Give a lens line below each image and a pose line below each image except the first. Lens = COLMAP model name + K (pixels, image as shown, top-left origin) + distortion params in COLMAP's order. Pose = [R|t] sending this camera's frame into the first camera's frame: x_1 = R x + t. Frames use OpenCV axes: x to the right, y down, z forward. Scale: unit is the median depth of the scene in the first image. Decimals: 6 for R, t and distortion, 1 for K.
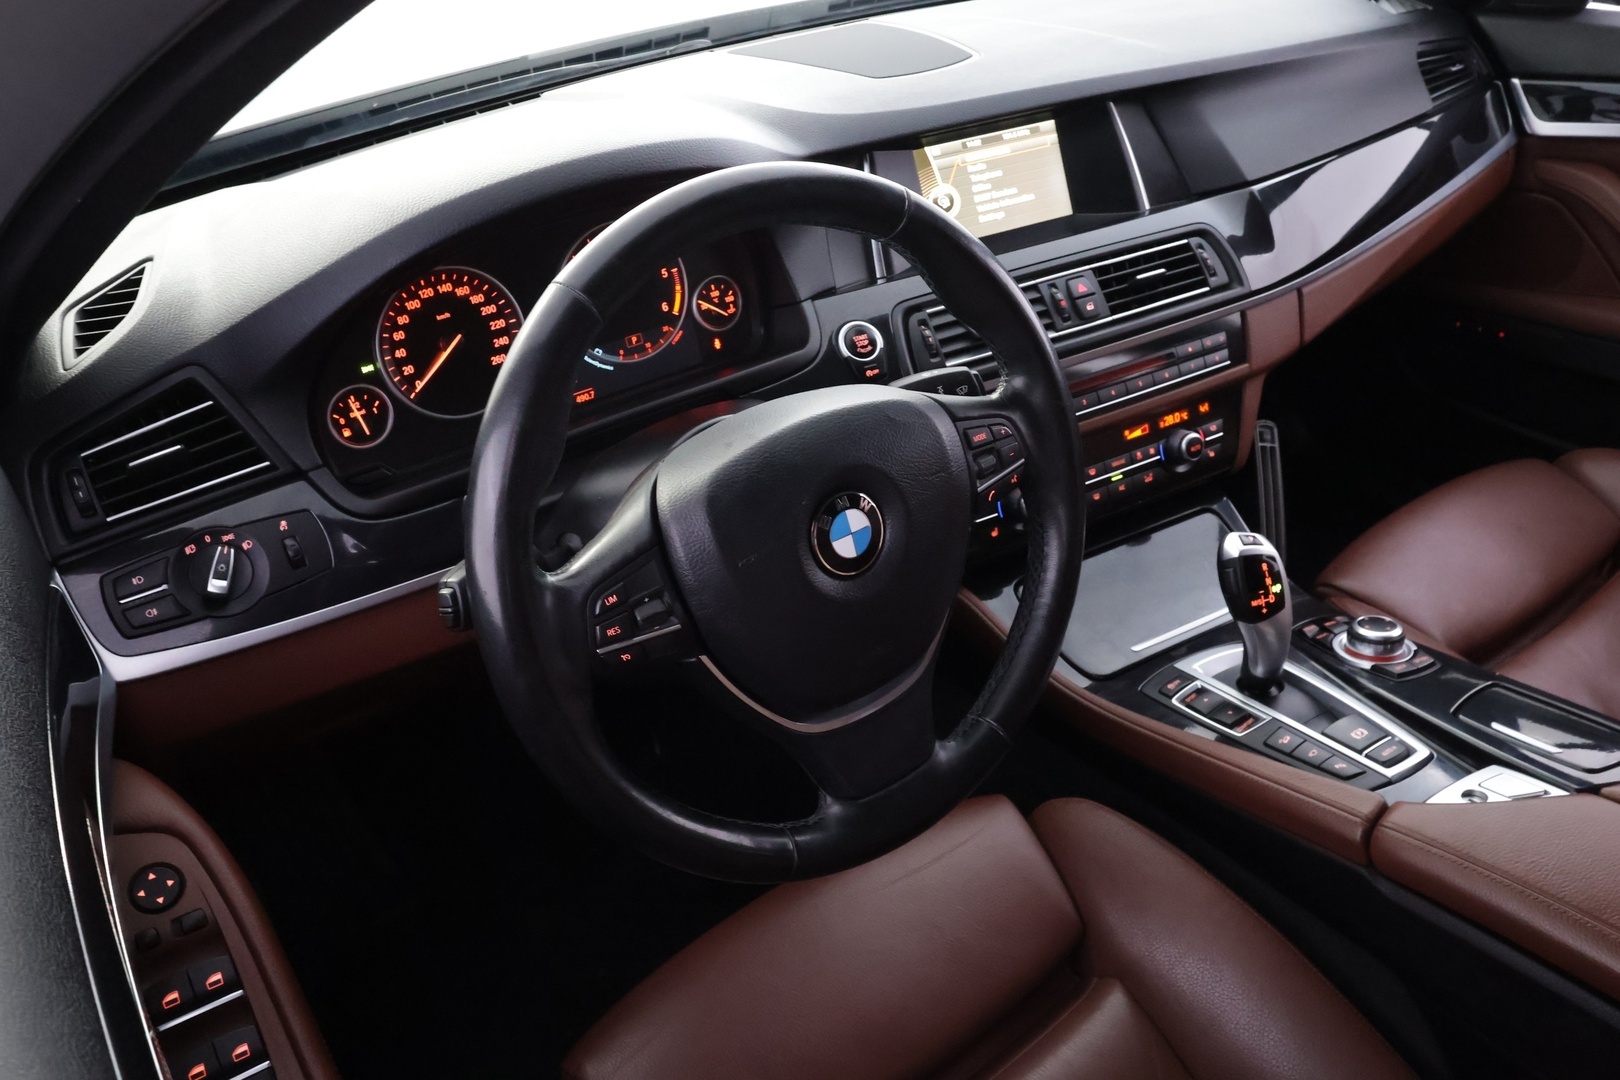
lens RADIAL K [[1289.4, 0, 810.5], [0, 1289.4, 541.2], [0, 0, 1]] dist [-0.001045, -0.003696]
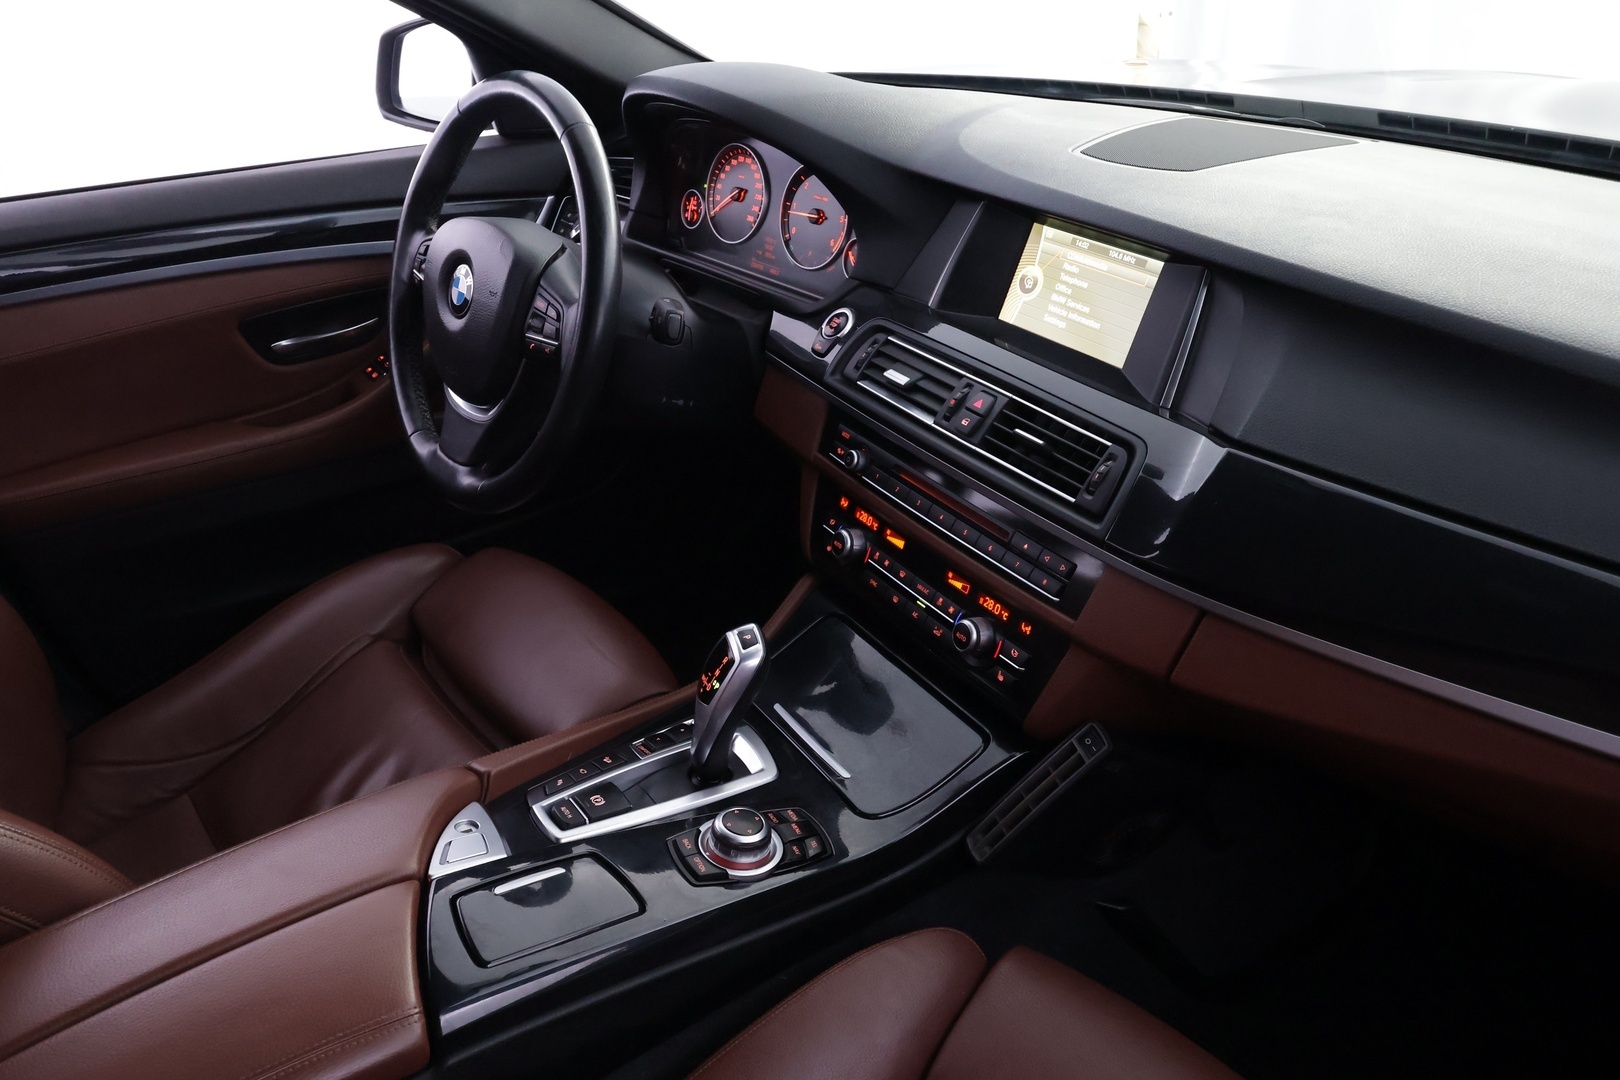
lens RADIAL K [[1289.4, 0, 809.9], [0, 1289.4, 544.3], [0, 0, 1]] dist [-0.001045, -0.003696]
pose [[0.014689, 0.506386, -0.862182, 0.999957], [-0.513164, 0.743872, 0.428156, -0.431016], [0.858165, 0.436151, 0.270786, 0.655800]]
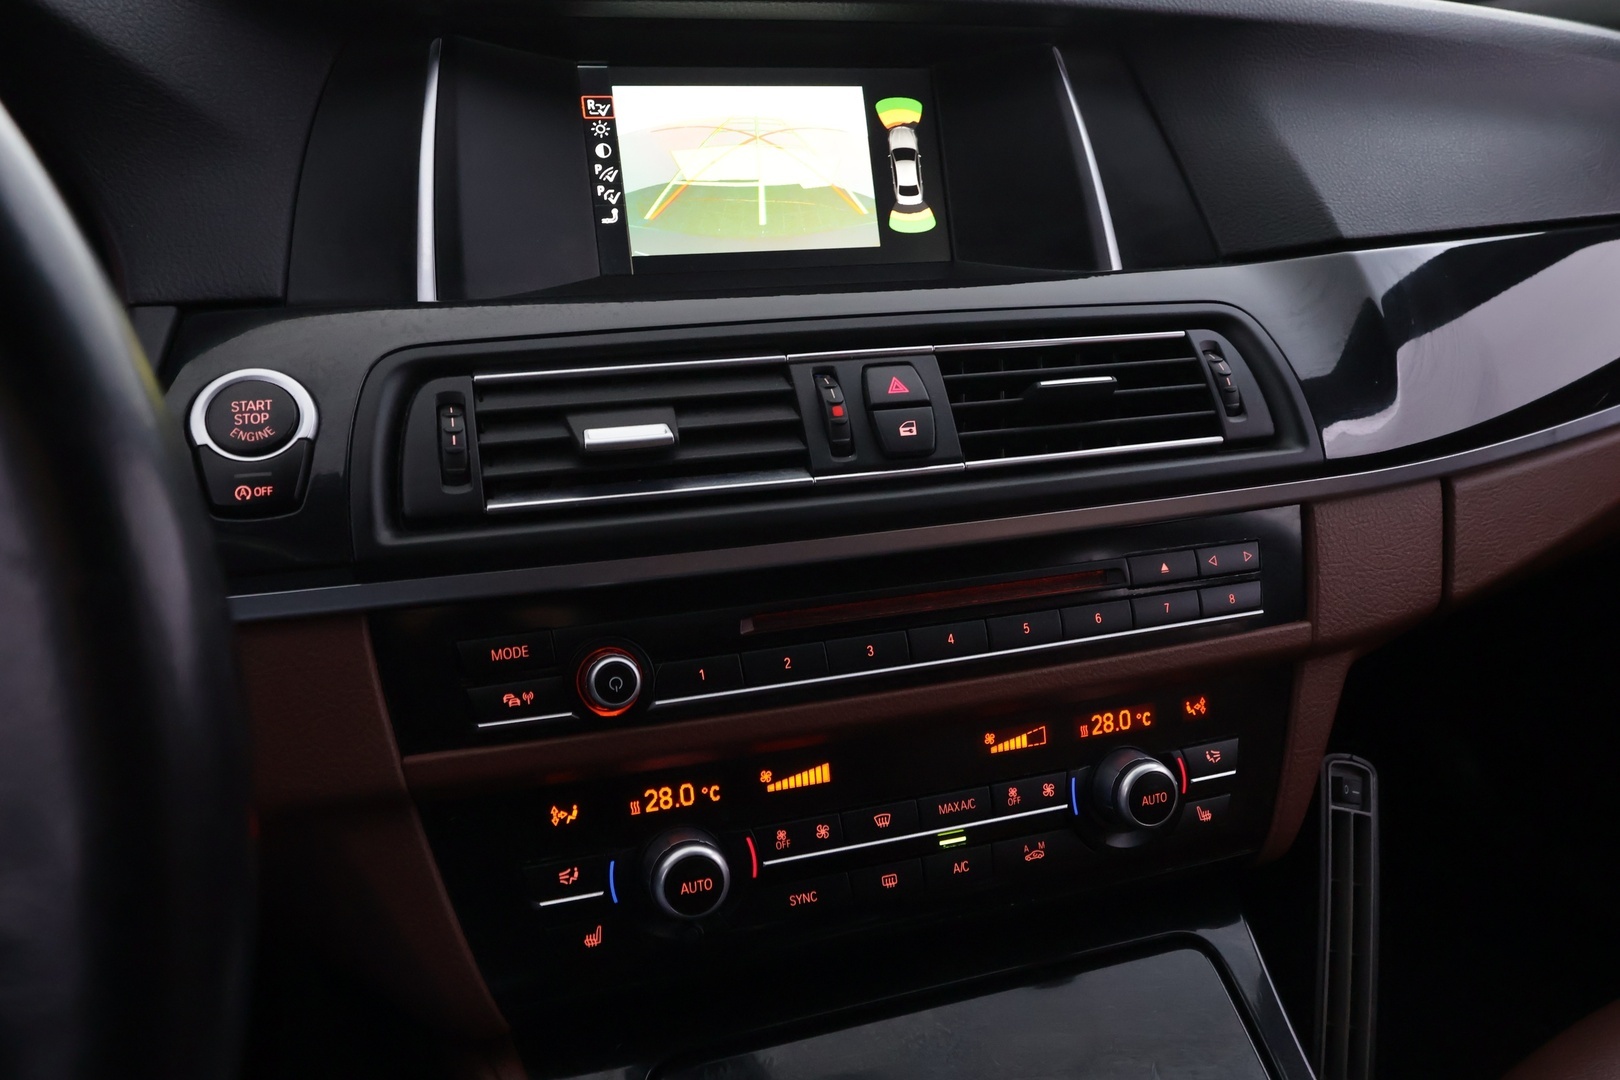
lens RADIAL K [[1289.4, 0, 807.0], [0, 1289.4, 533.1], [0, 0, 1]] dist [-0.001045, -0.003696]
pose [[0.980778, 0.128653, -0.146705, 0.237413], [-0.153080, 0.973542, -0.169655, -0.067942], [0.120997, 0.188852, 0.974523, 0.556702]]
